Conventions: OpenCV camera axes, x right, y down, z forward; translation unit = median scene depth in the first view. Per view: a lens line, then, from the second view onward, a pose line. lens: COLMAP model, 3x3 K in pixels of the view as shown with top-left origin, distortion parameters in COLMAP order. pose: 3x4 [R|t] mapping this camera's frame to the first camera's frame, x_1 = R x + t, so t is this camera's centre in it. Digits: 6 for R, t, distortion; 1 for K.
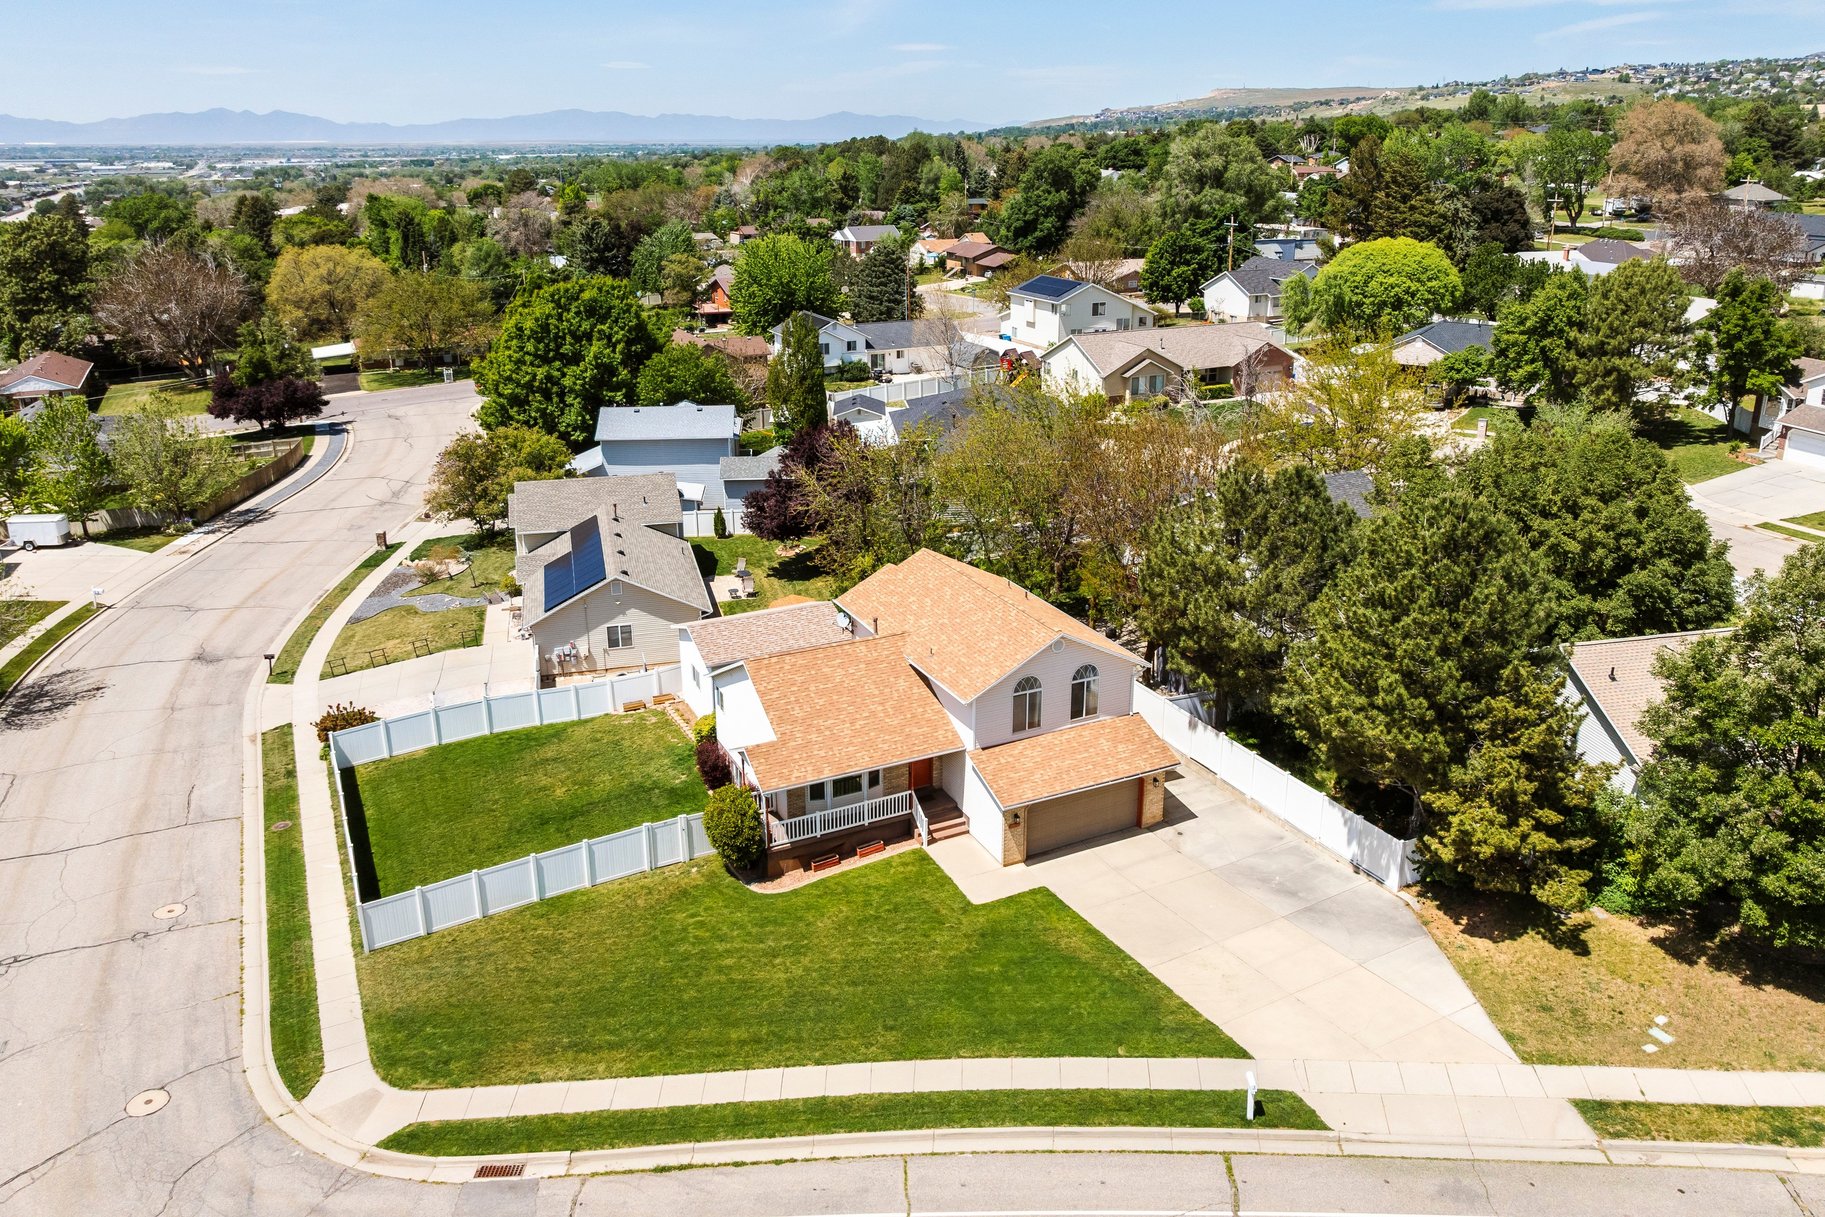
lens RADIAL K [[1256.9, 0, 888.2], [0, 1256.9, 634.8], [0, 0, 1]] dist [-0.025084, -0.000062]
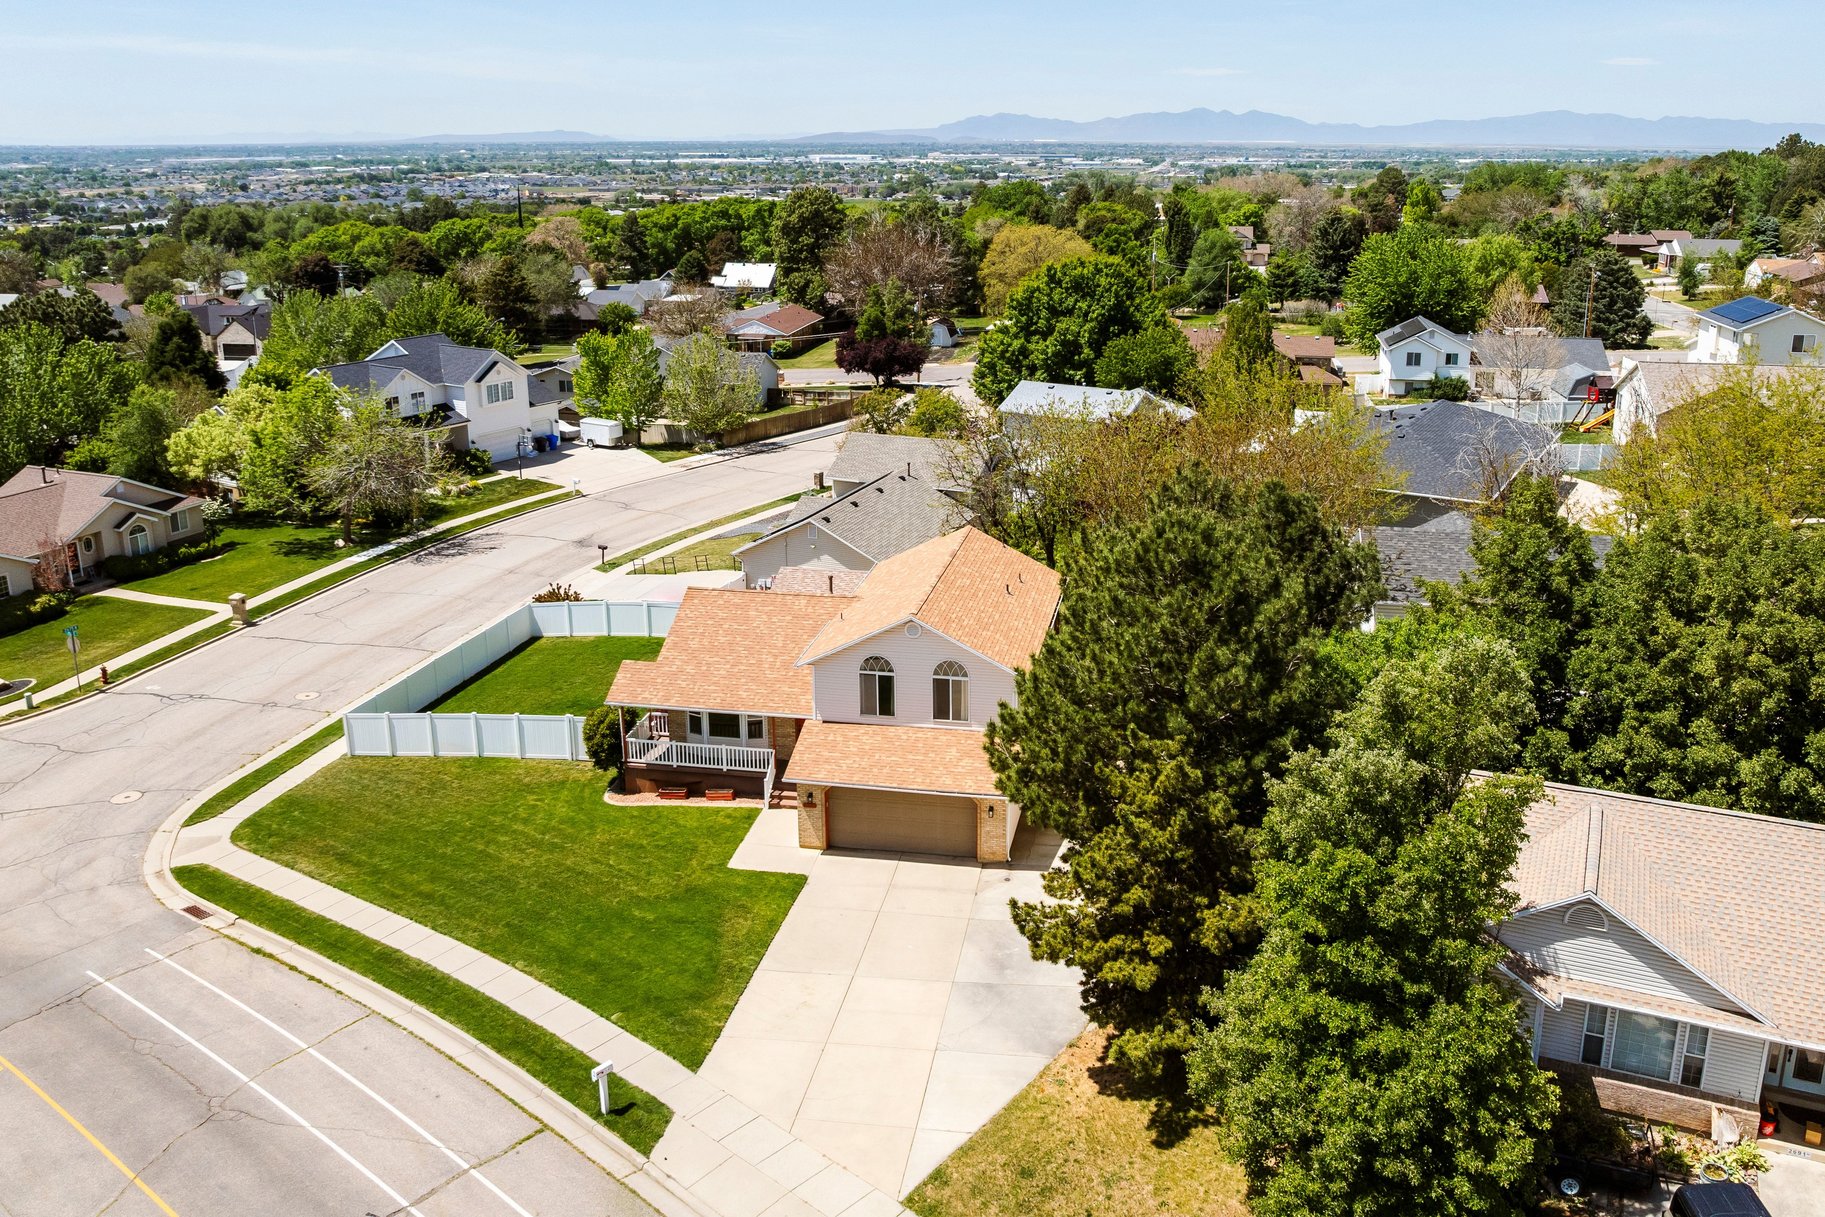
lens RADIAL K [[1362.0, 0, 965.1], [0, 1362.0, 614.1], [0, 0, 1]] dist [-0.026476, -0.012852]
pose [[0.813475, 0.191399, -0.549204, 0.362496], [-0.214162, 0.976525, 0.023106, -0.017323], [0.540734, 0.098822, 0.835369, 0.103607]]
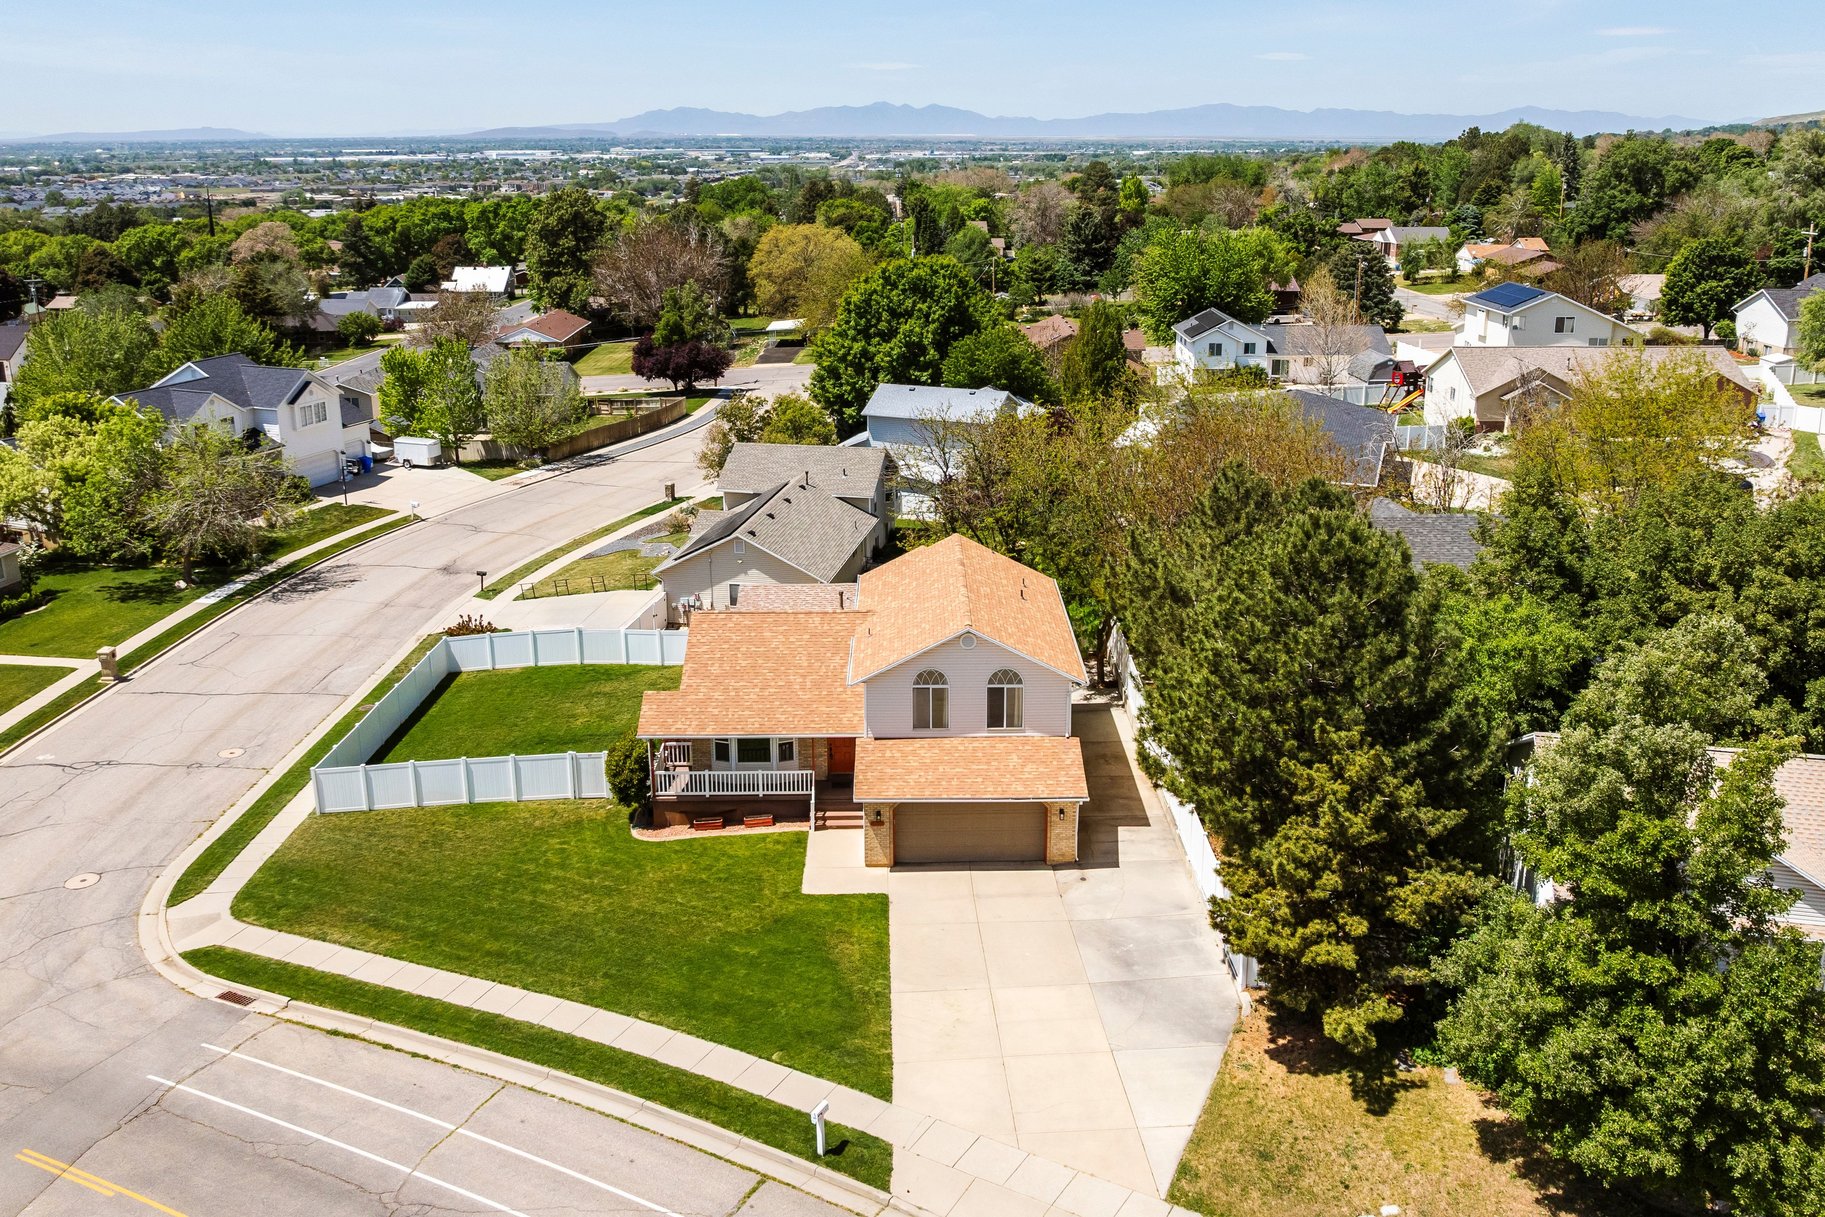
lens RADIAL K [[1366.3, 0, 912.5], [0, 1366.3, 608.5], [0, 0, 1]] dist [-0.026415, -0.009544]
pose [[0.905291, 0.138395, -0.401615, 0.254784], [-0.155218, 0.987835, -0.009476, 0.000323], [0.395418, 0.070916, 0.915760, 0.038320]]
